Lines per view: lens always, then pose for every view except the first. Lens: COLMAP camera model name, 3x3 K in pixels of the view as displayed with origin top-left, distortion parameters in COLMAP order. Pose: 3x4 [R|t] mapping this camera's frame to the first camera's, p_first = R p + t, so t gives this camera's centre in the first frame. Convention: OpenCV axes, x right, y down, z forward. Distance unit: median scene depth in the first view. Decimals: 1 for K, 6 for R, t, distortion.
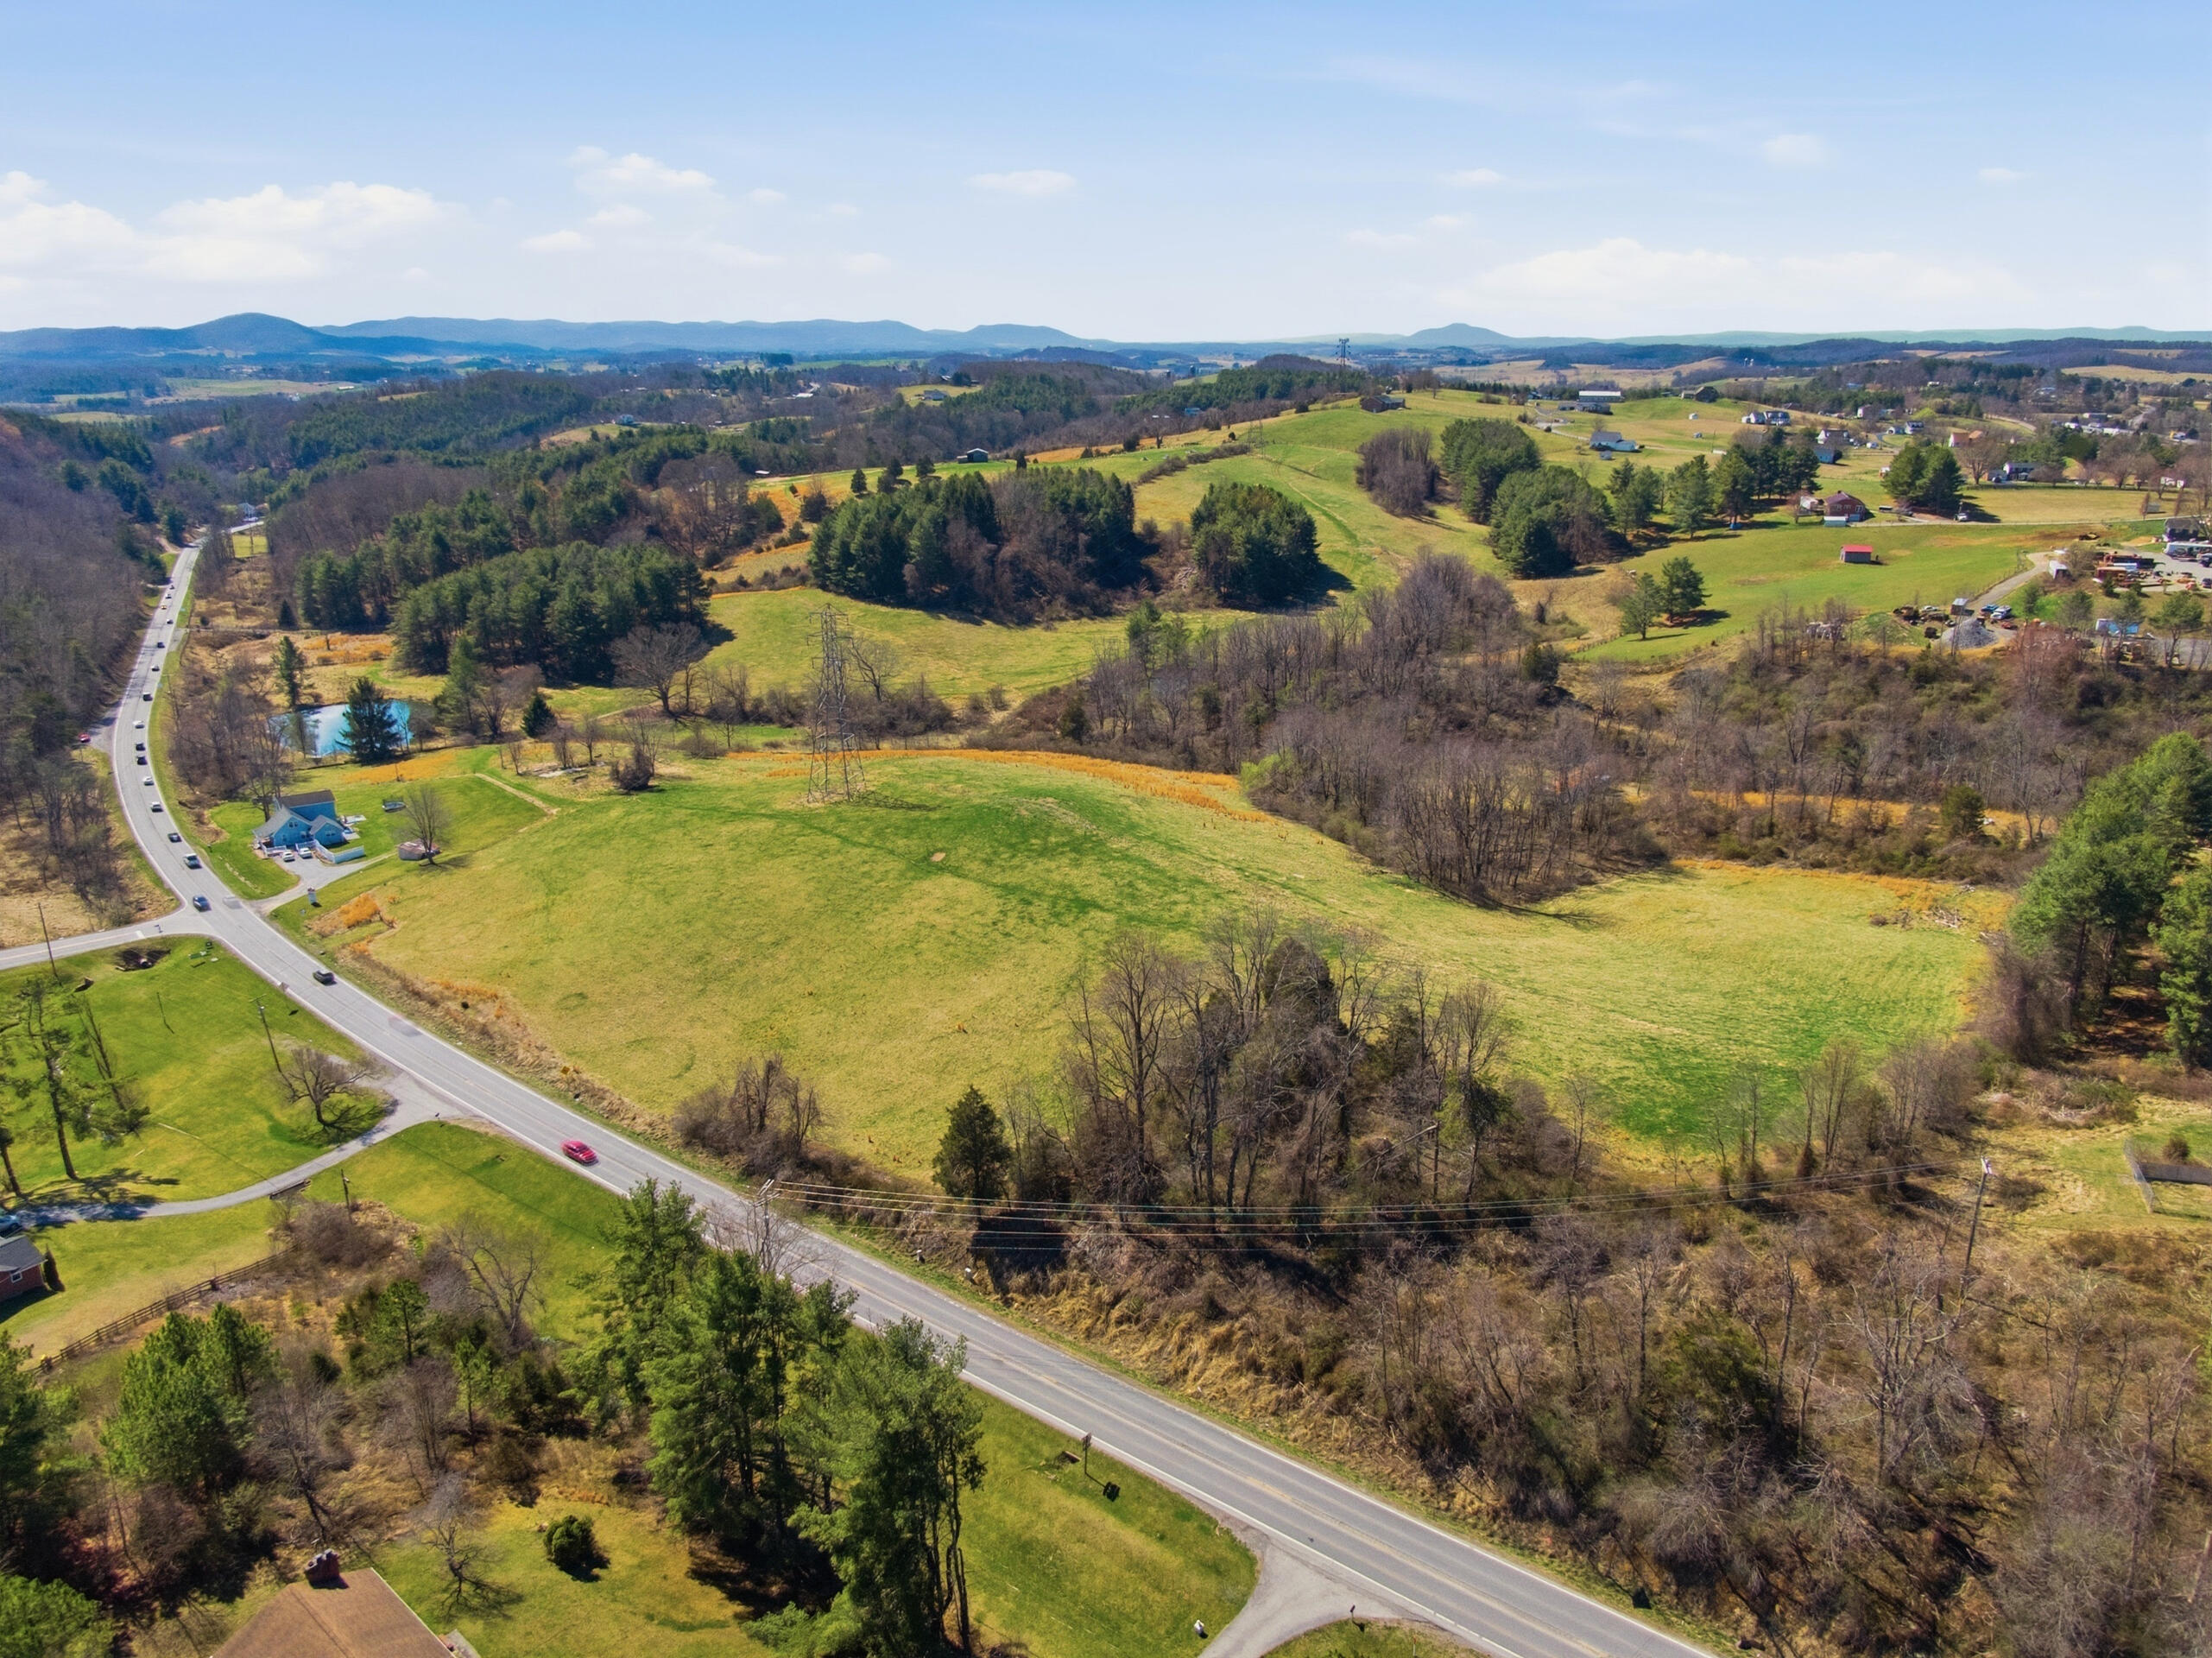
lens RADIAL K [[1582.0, 0, 1108.6], [0, 1582.0, 859.2], [0, 0, 1]] dist [0.033016, -0.047808]
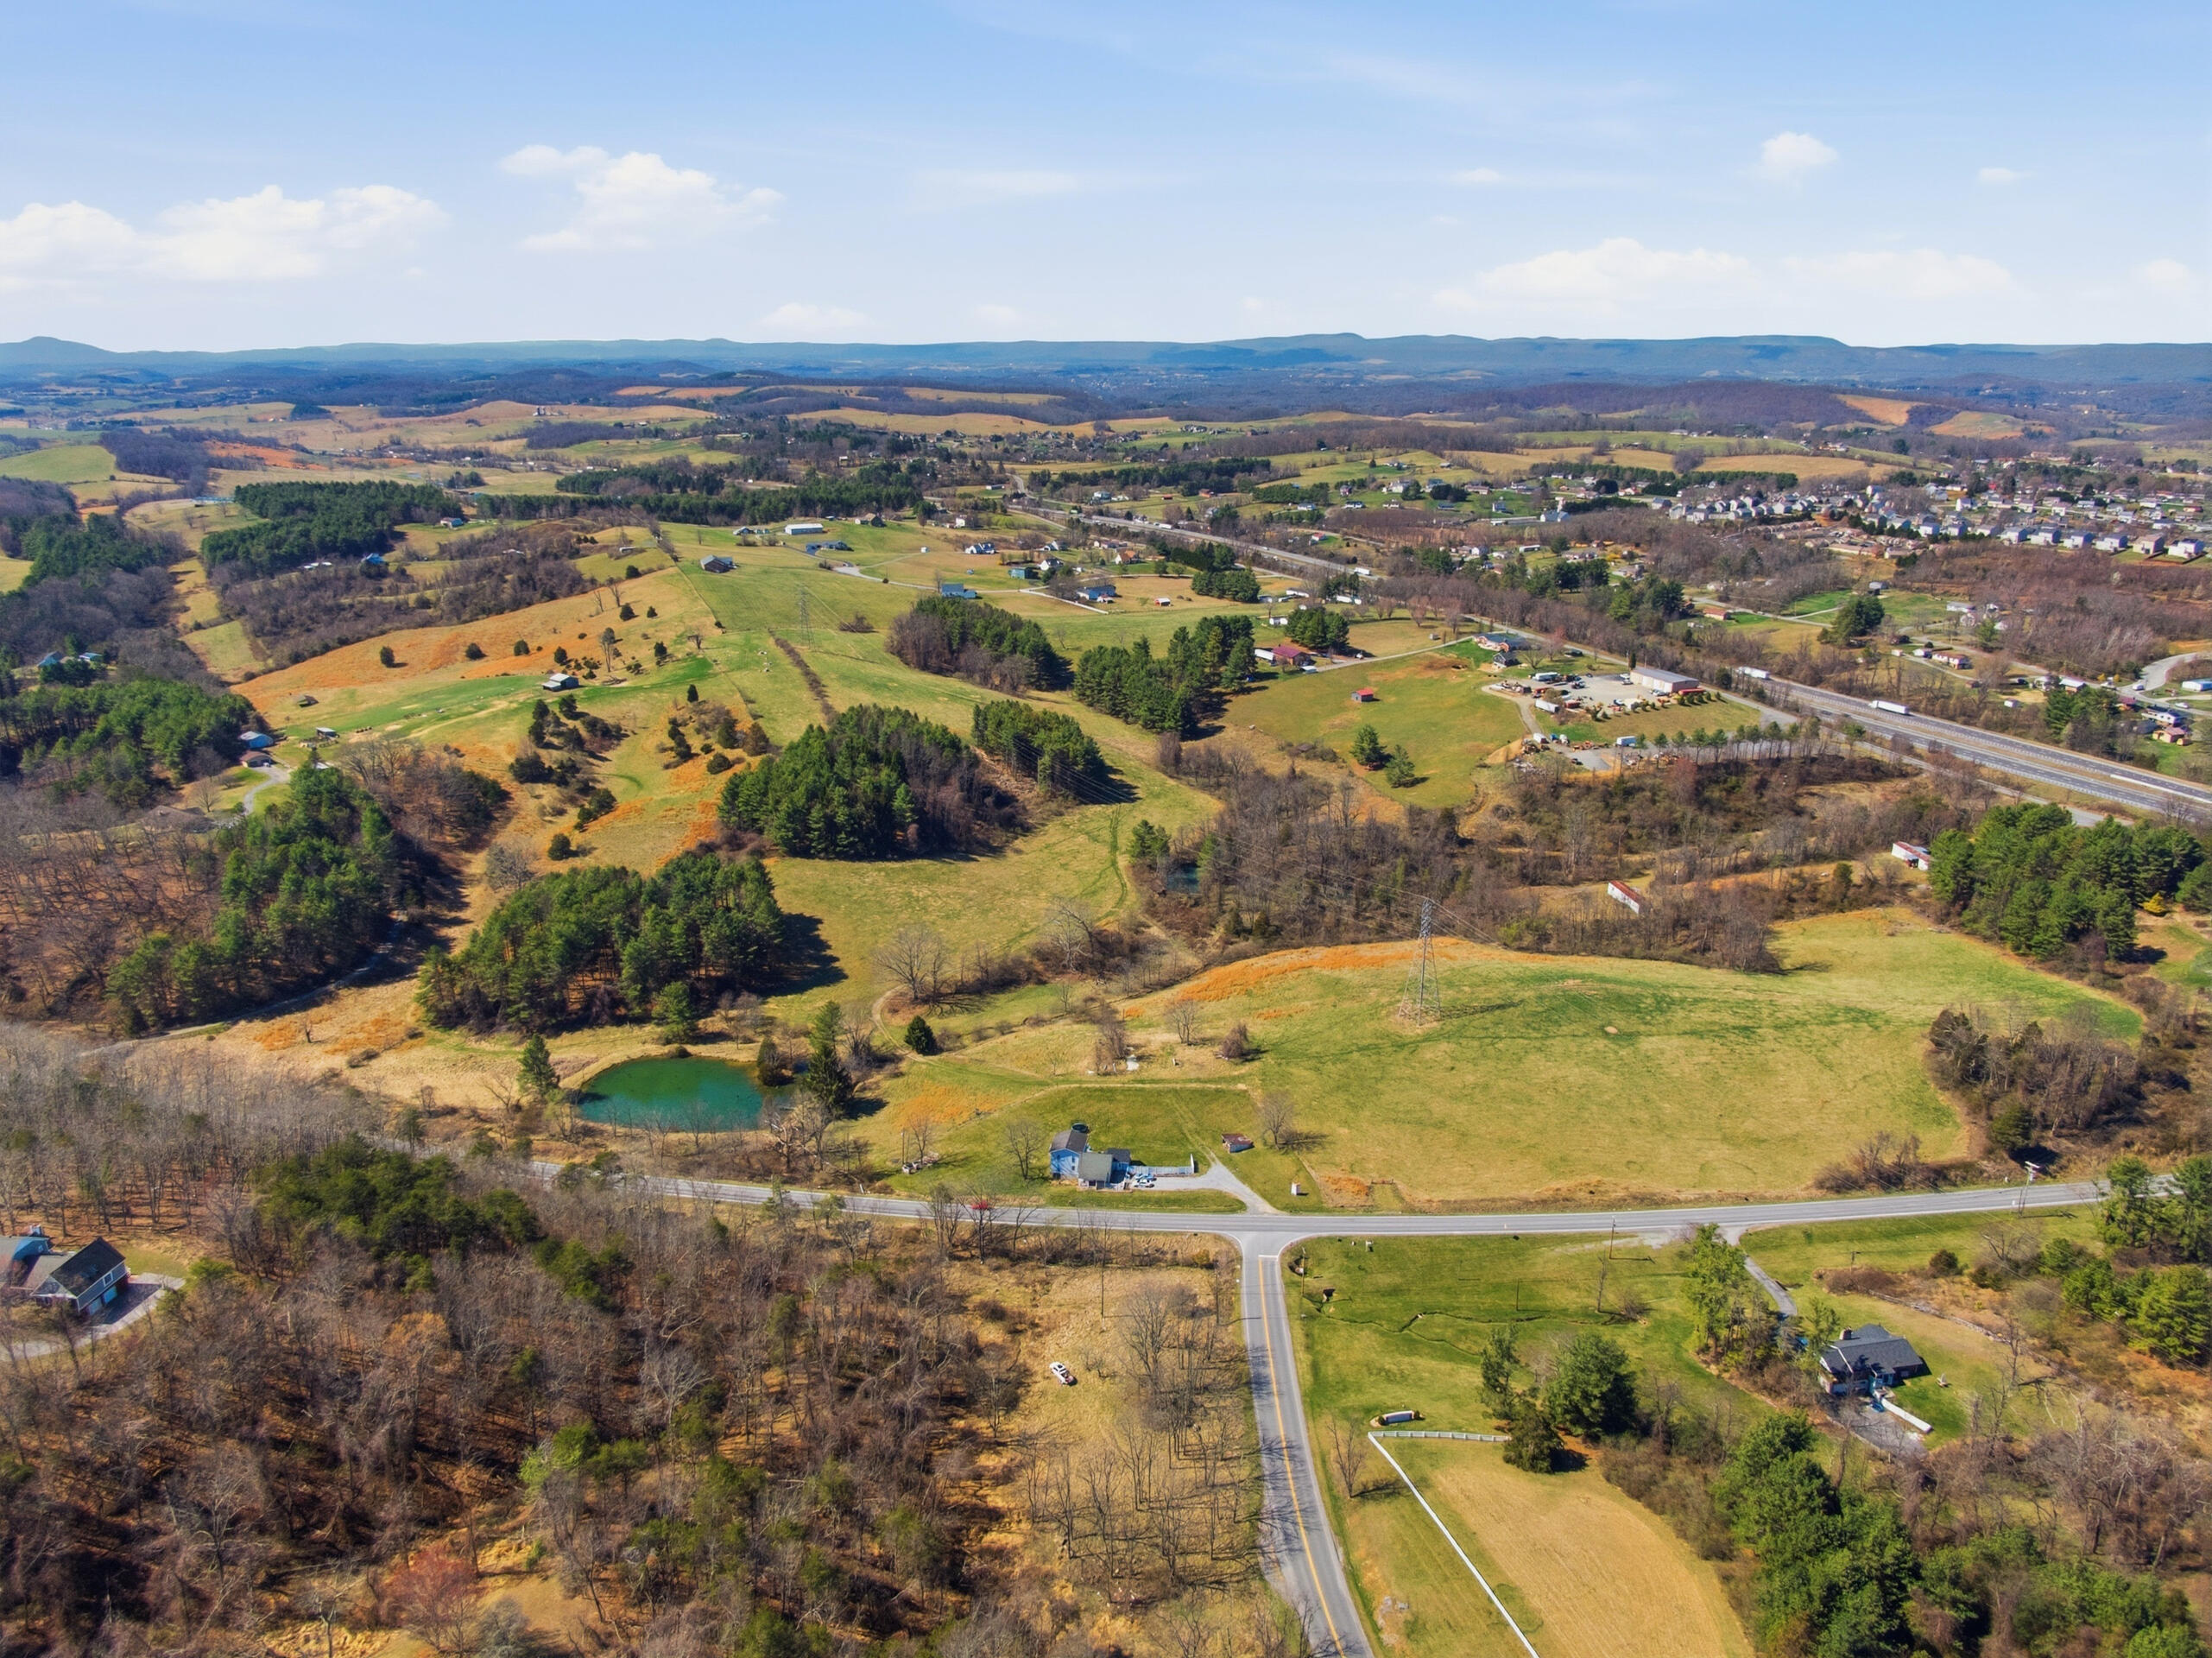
lens RADIAL K [[1582.0, 0, 1101.5], [0, 1582.0, 829.6], [0, 0, 1]] dist [0.033016, -0.047808]
pose [[0.710256, -0.204549, 0.673570, -1.356973], [0.219292, 0.973531, 0.064406, -0.374335], [-0.668915, 0.101964, 0.736312, 0.050056]]
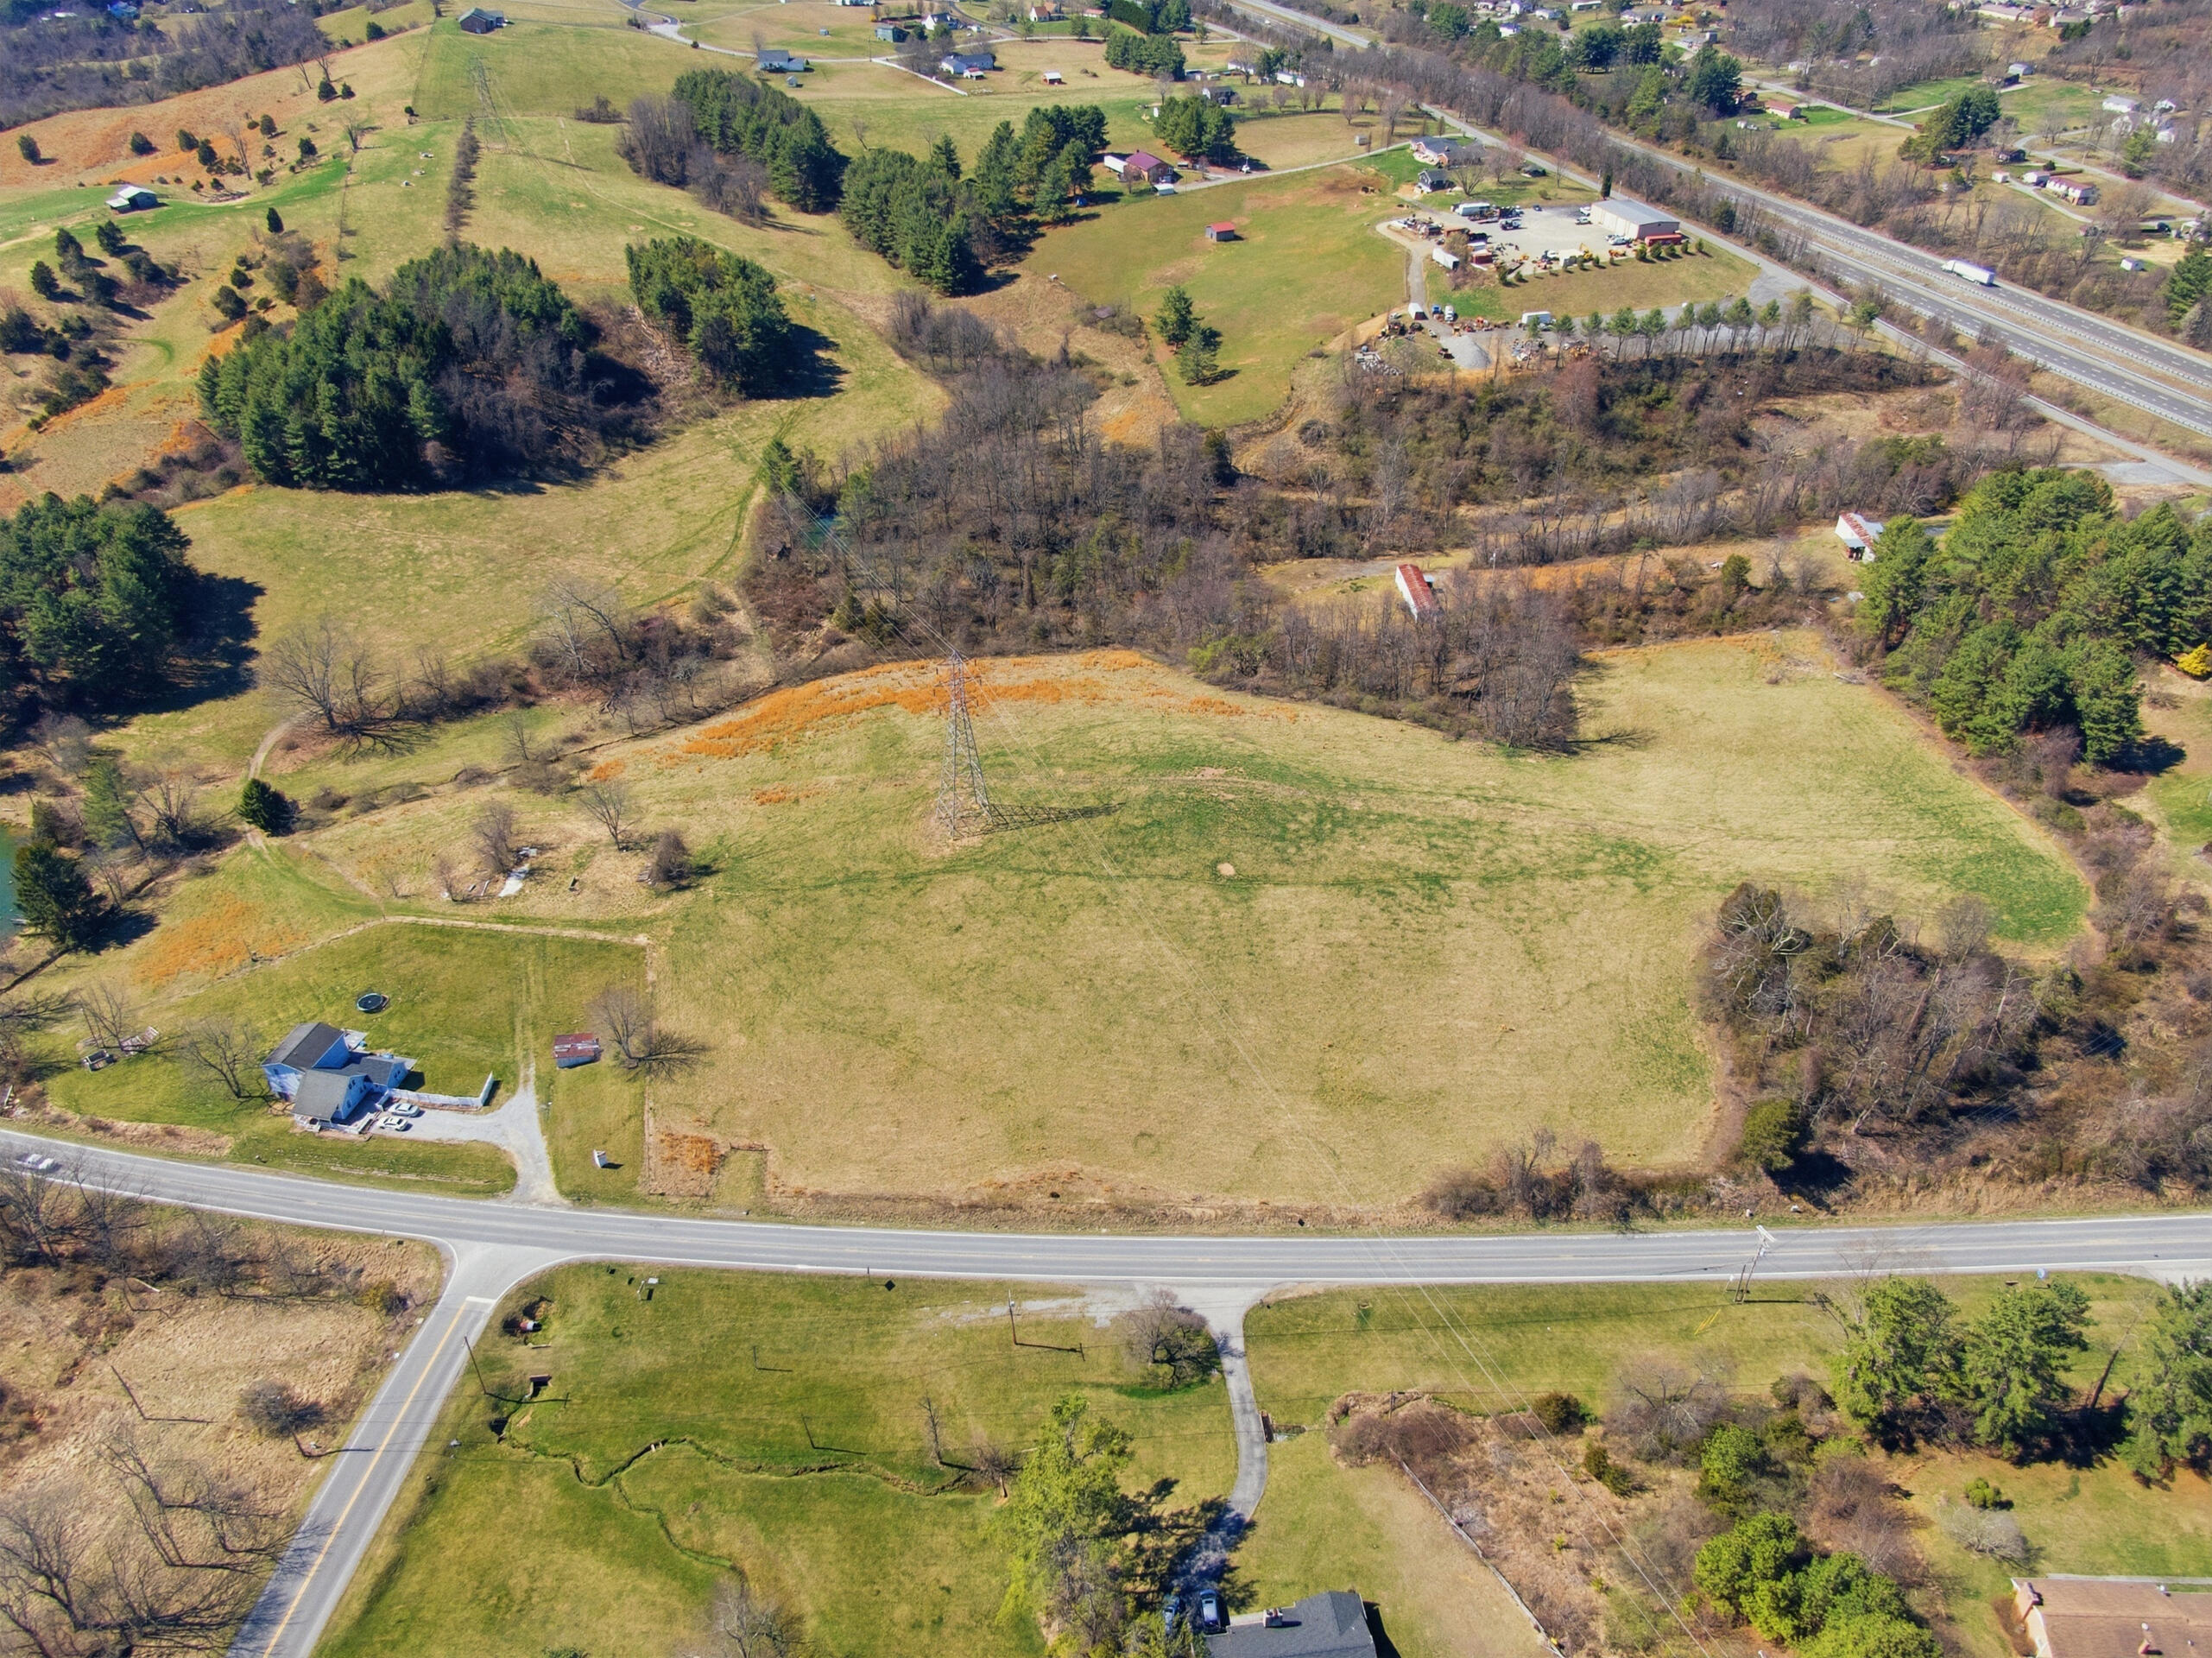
lens RADIAL K [[1582.0, 0, 1104.2], [0, 1582.0, 846.4], [0, 0, 1]] dist [0.033016, -0.047808]
pose [[0.760933, -0.373458, 0.530575, -0.625888], [0.203500, 0.913848, 0.351381, -0.351130], [-0.616092, -0.159405, 0.771376, 0.160922]]
